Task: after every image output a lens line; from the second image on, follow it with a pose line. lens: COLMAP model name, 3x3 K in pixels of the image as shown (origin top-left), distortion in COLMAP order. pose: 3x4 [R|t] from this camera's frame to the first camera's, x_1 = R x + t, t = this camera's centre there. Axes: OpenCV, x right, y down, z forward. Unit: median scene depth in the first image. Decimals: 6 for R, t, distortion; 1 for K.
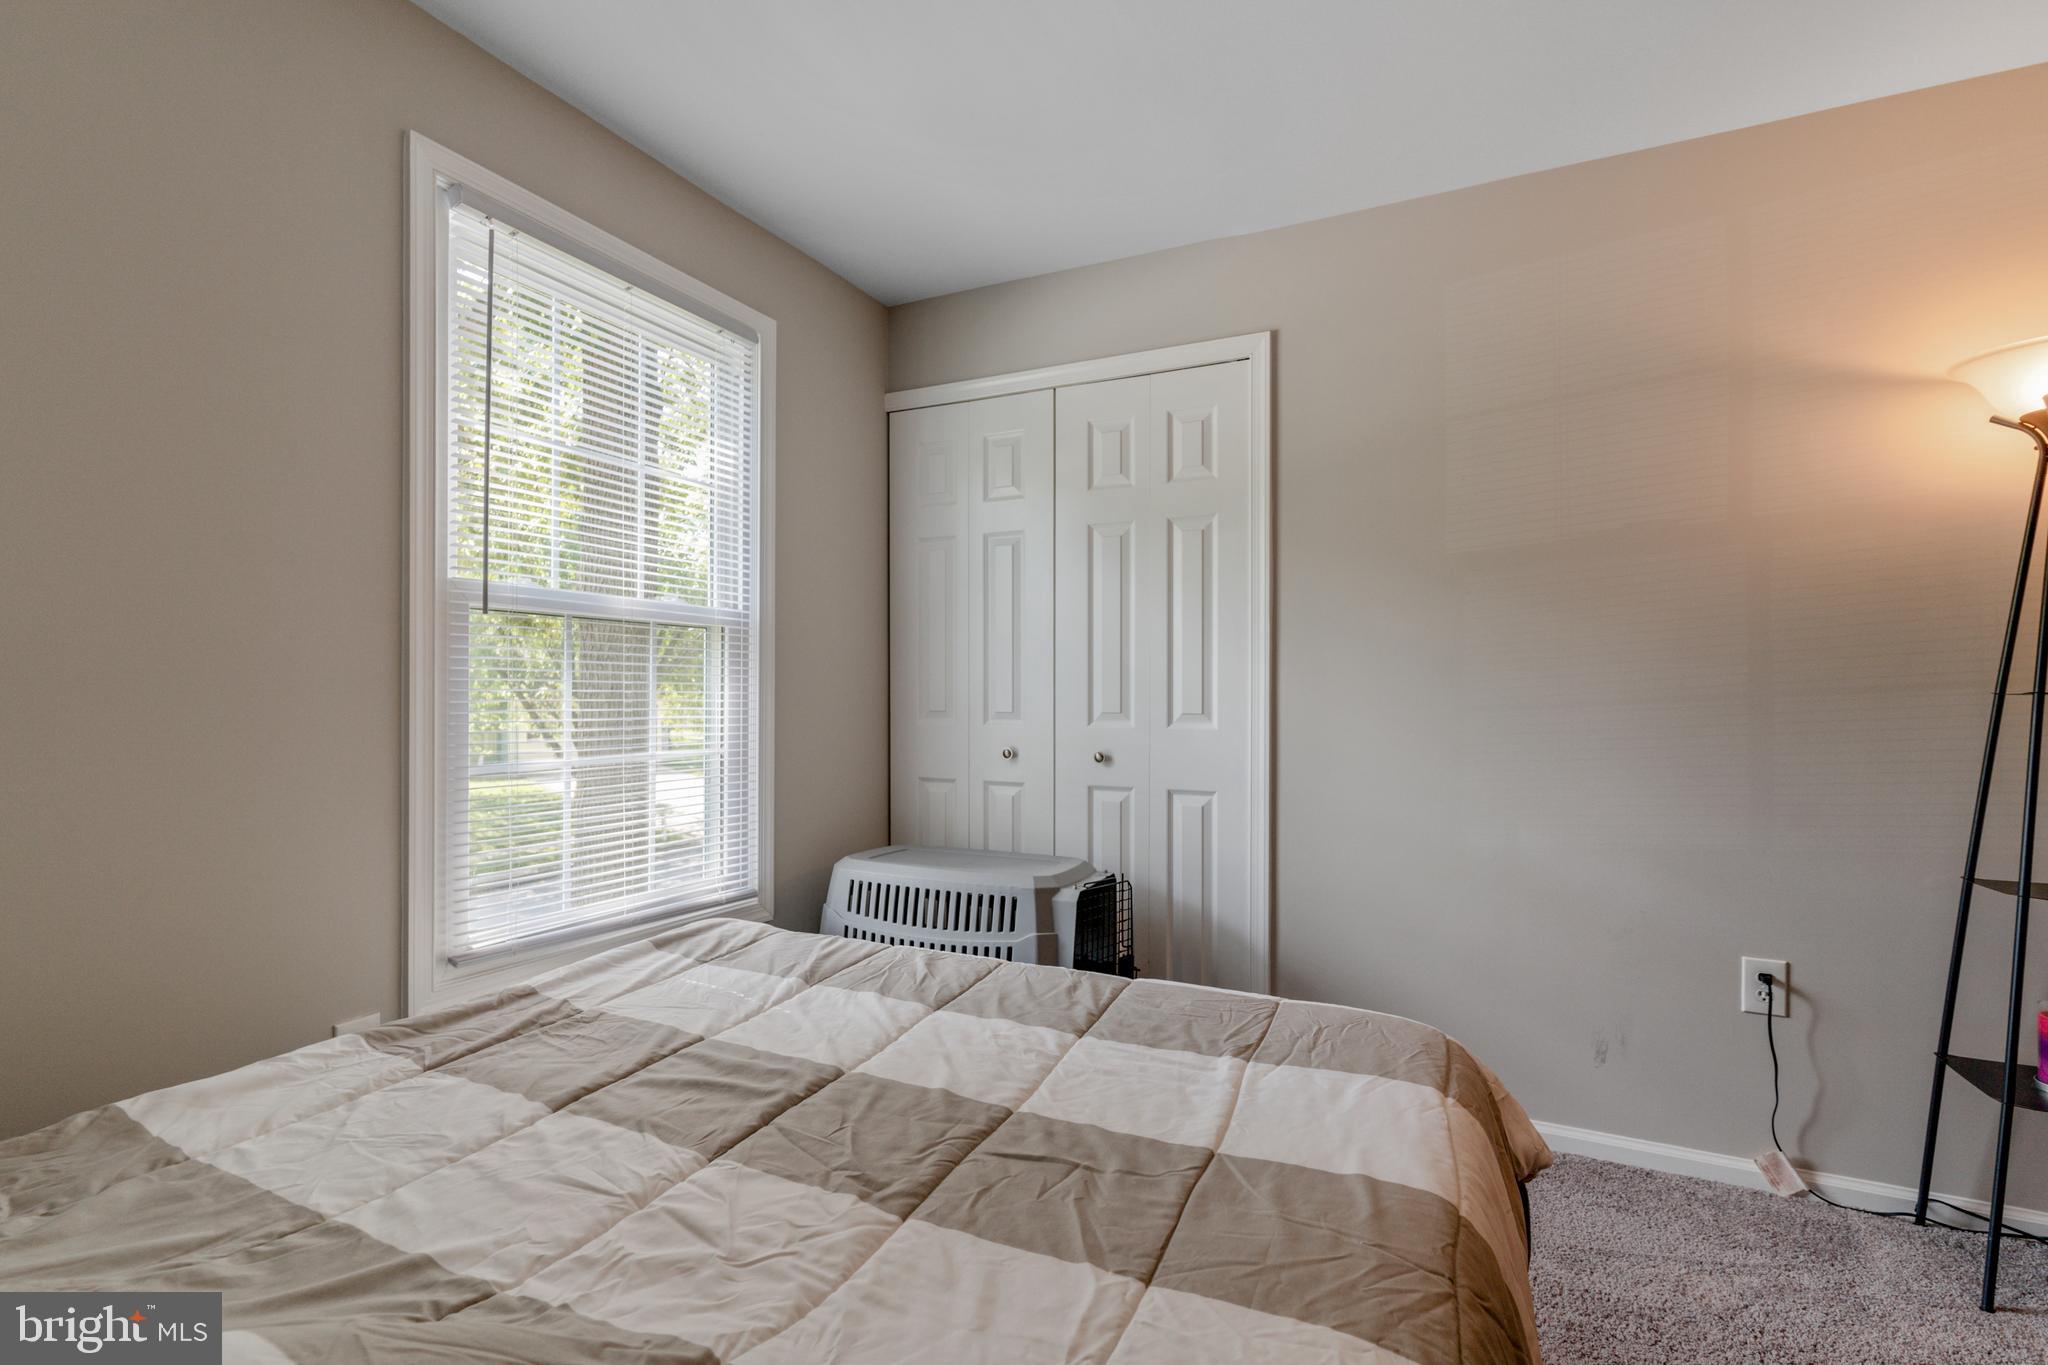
lens RADIAL K [[979.4, 0, 1009.5], [0, 979.4, 678.6], [0, 0, 1]] dist [0.004721, 0.000337]
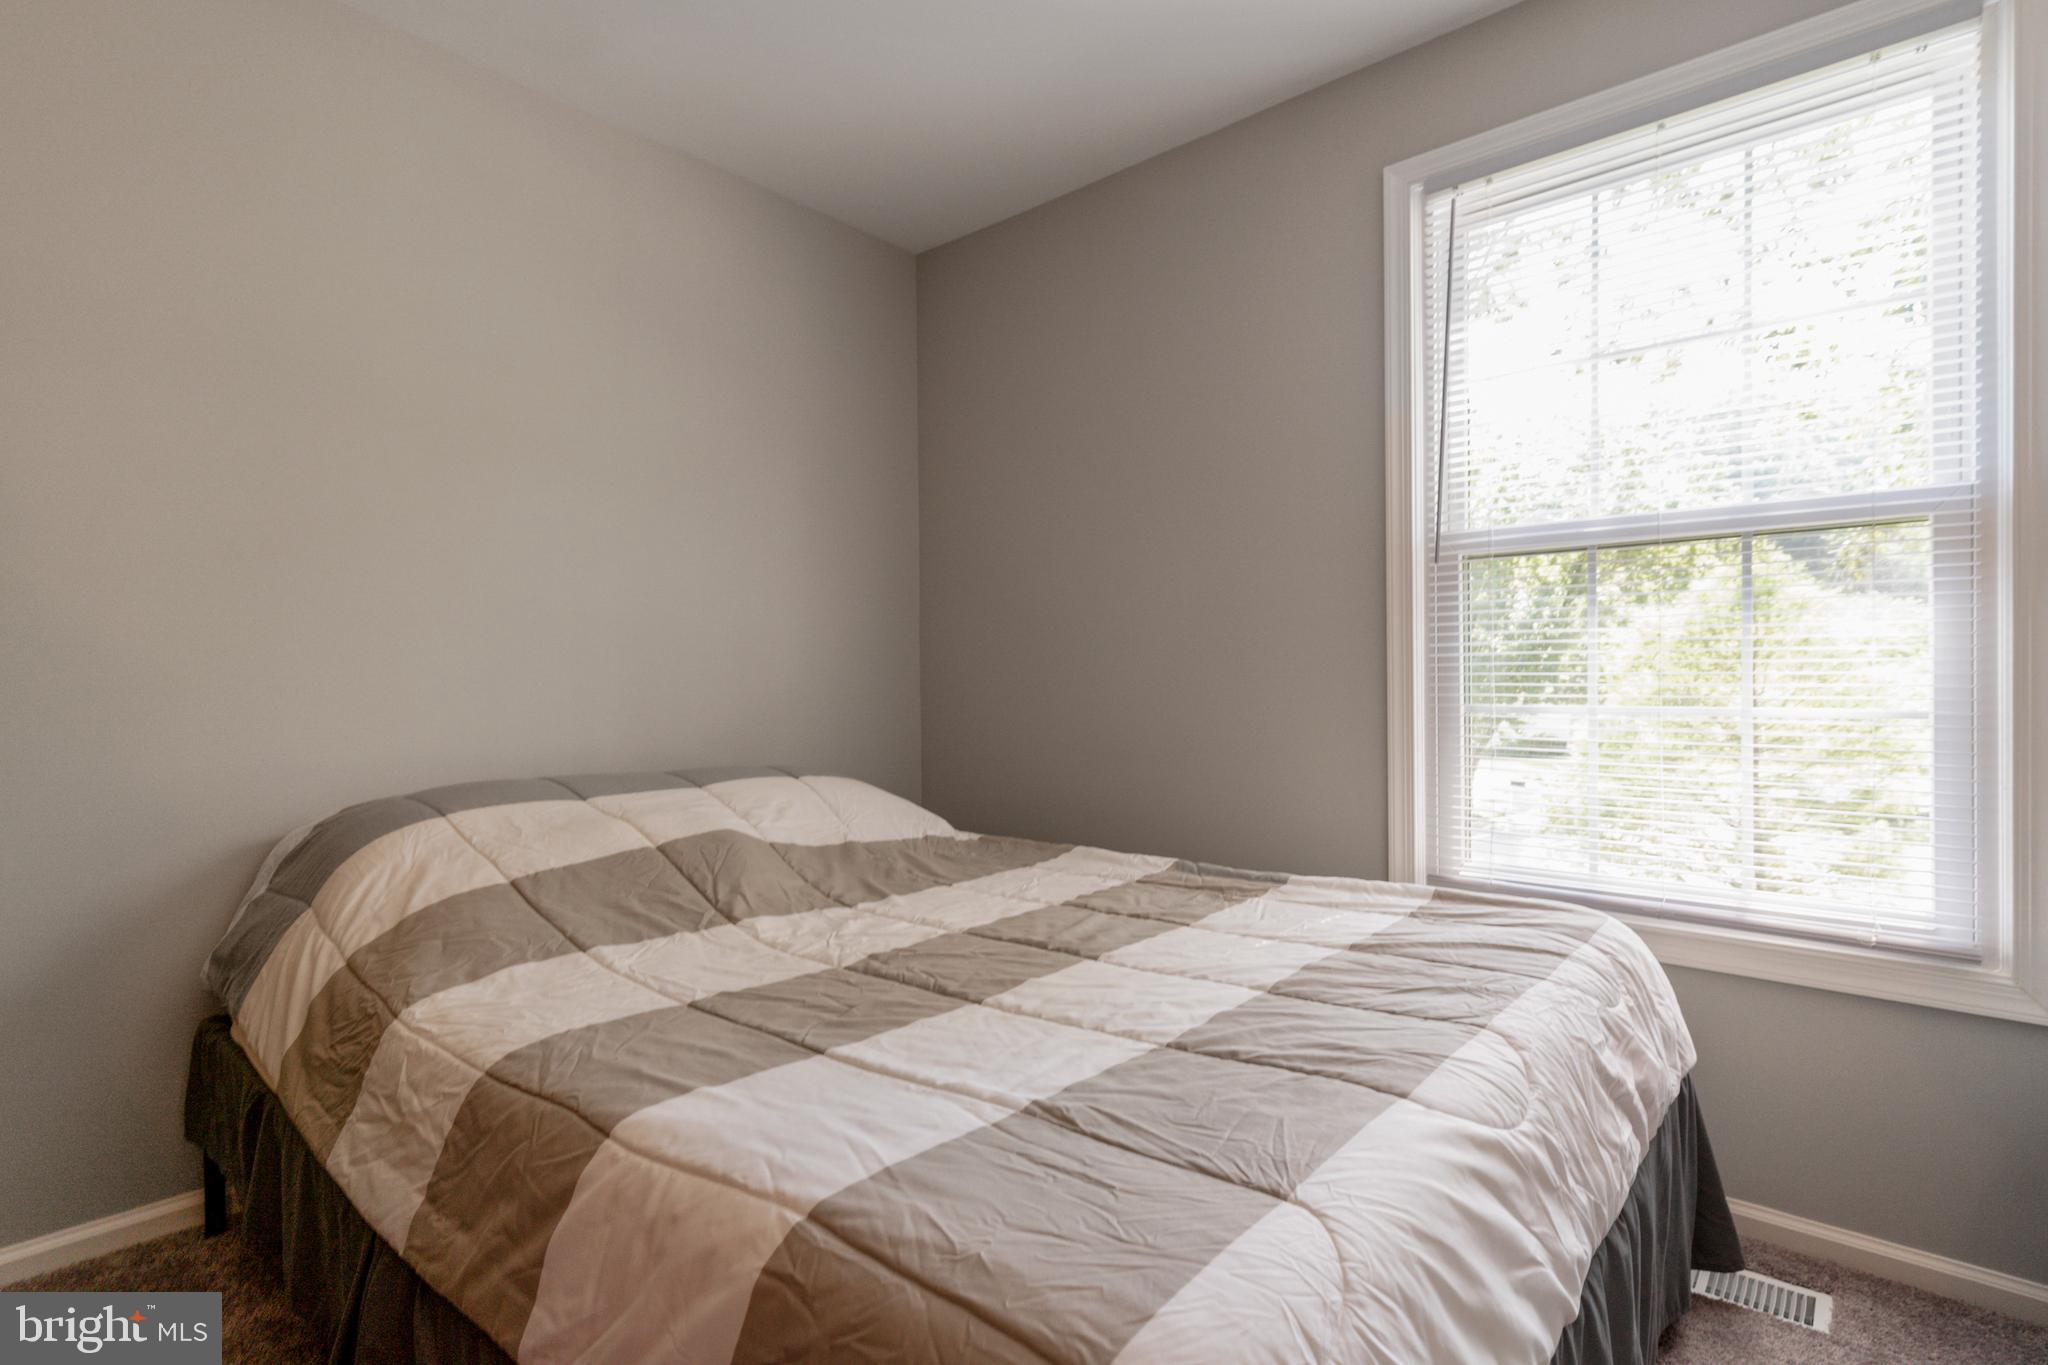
lens RADIAL K [[979.4, 0, 1013.3], [0, 979.4, 693.0], [0, 0, 1]] dist [0.004721, 0.000337]
pose [[-0.259852, 0.012672, -0.965565, 0.900050], [0.023087, 0.999710, 0.006907, 0.082747], [0.965372, -0.020497, -0.260069, 1.158032]]
